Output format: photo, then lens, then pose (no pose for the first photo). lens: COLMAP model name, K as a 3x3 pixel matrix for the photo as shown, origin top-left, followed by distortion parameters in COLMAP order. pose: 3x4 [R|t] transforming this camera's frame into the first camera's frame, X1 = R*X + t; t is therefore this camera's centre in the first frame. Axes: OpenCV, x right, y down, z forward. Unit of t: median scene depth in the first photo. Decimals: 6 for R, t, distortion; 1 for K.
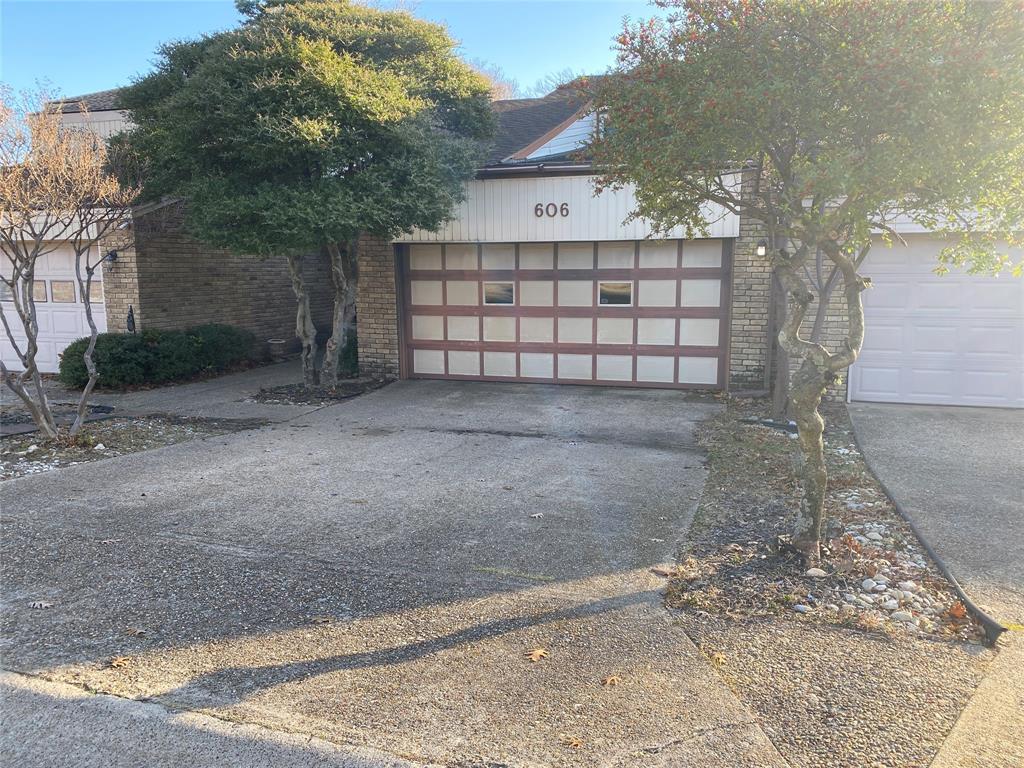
lens RADIAL K [[781.1, 0, 513.3], [0, 781.1, 388.4], [0, 0, 1]] dist [0.044662, -0.036278]
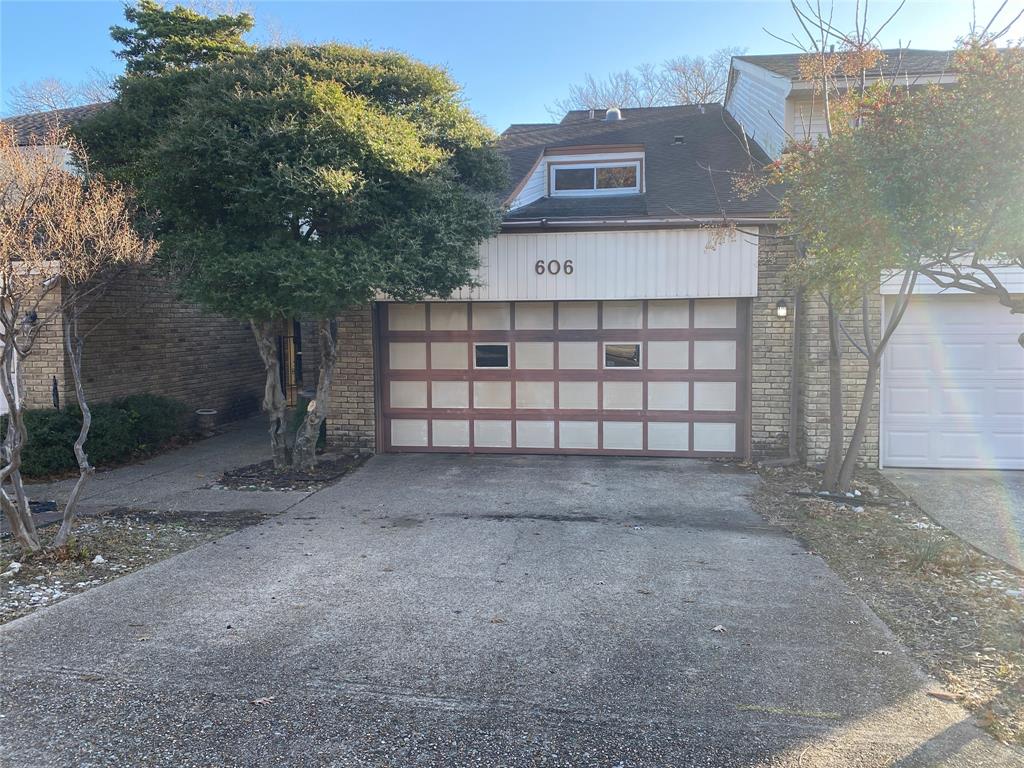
lens RADIAL K [[840.3, 0, 505.8], [0, 840.3, 375.1], [0, 0, 1]] dist [0.048529, -0.070015]
pose [[0.987931, -0.014343, 0.154230, -0.184306], [0.026974, 0.996420, -0.080123, -0.025696], [-0.152528, 0.083316, 0.984781, 0.048116]]
